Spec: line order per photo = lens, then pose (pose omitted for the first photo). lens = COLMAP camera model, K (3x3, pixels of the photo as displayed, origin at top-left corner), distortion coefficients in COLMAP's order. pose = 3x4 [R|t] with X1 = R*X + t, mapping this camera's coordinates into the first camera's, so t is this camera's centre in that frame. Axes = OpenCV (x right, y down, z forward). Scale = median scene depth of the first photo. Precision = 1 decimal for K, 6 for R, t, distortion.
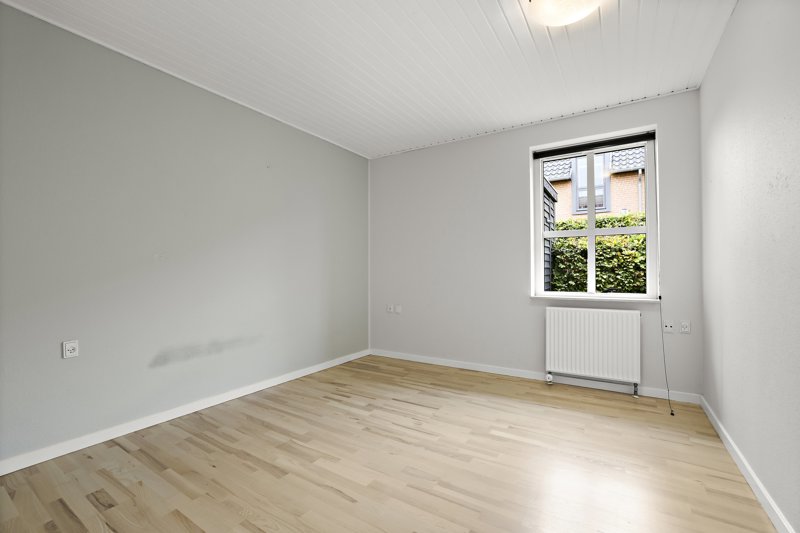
lens RADIAL K [[350.0, 0, 400.1], [0, 350.0, 269.7], [0, 0, 1]] dist [-0.025042, 0.003812]
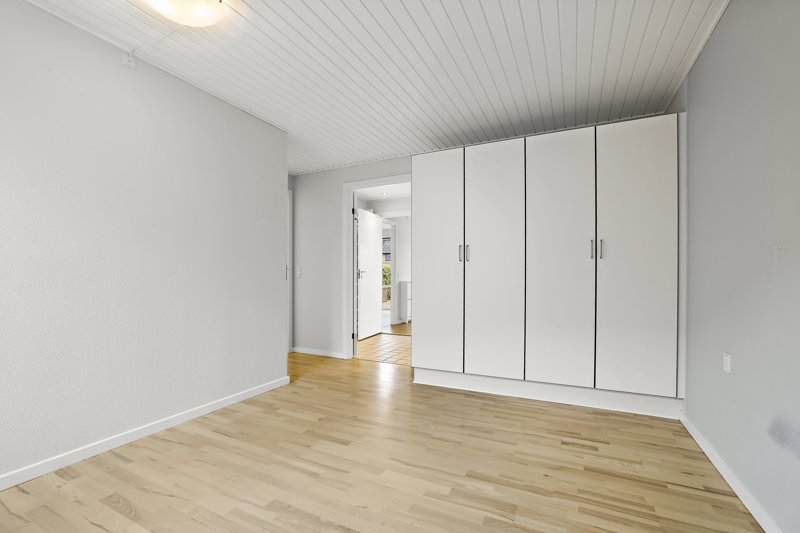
lens RADIAL K [[350.0, 0, 400.3], [0, 350.0, 271.7], [0, 0, 1]] dist [-0.025042, 0.003812]
pose [[-0.994143, 0.005669, -0.107922, -0.023749], [0.008060, 0.999731, -0.021731, 0.008189], [0.107770, -0.022473, -0.993922, 1.897775]]
